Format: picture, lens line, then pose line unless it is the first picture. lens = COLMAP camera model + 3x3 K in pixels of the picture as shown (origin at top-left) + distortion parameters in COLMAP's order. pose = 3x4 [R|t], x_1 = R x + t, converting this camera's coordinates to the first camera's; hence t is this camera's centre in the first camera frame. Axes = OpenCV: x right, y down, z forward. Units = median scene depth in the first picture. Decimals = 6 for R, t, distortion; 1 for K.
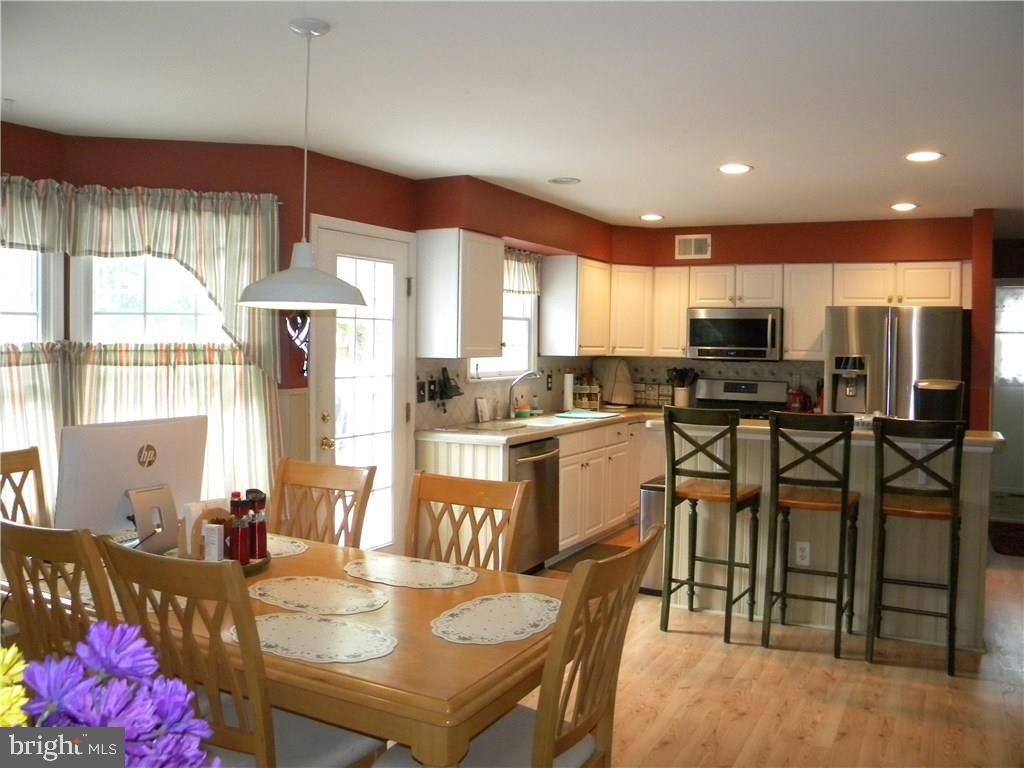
lens RADIAL K [[864.2, 0, 513.5], [0, 864.2, 375.3], [0, 0, 1]] dist [-0.180104, 0.143383]
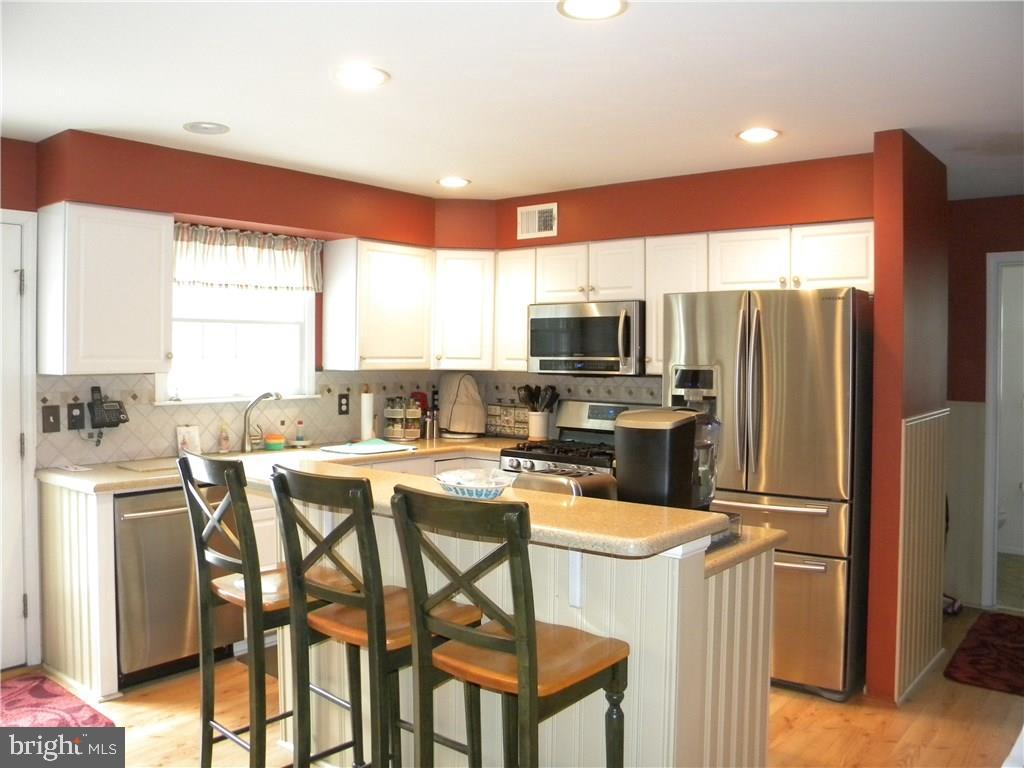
lens RADIAL K [[864.2, 0, 504.9], [0, 864.2, 391.1], [0, 0, 1]] dist [-0.180104, 0.143383]
pose [[0.981566, 0.000714, -0.191123, 0.331391], [-0.000428, 0.999999, 0.001539, -0.005013], [0.191124, -0.001429, 0.981565, 0.273129]]
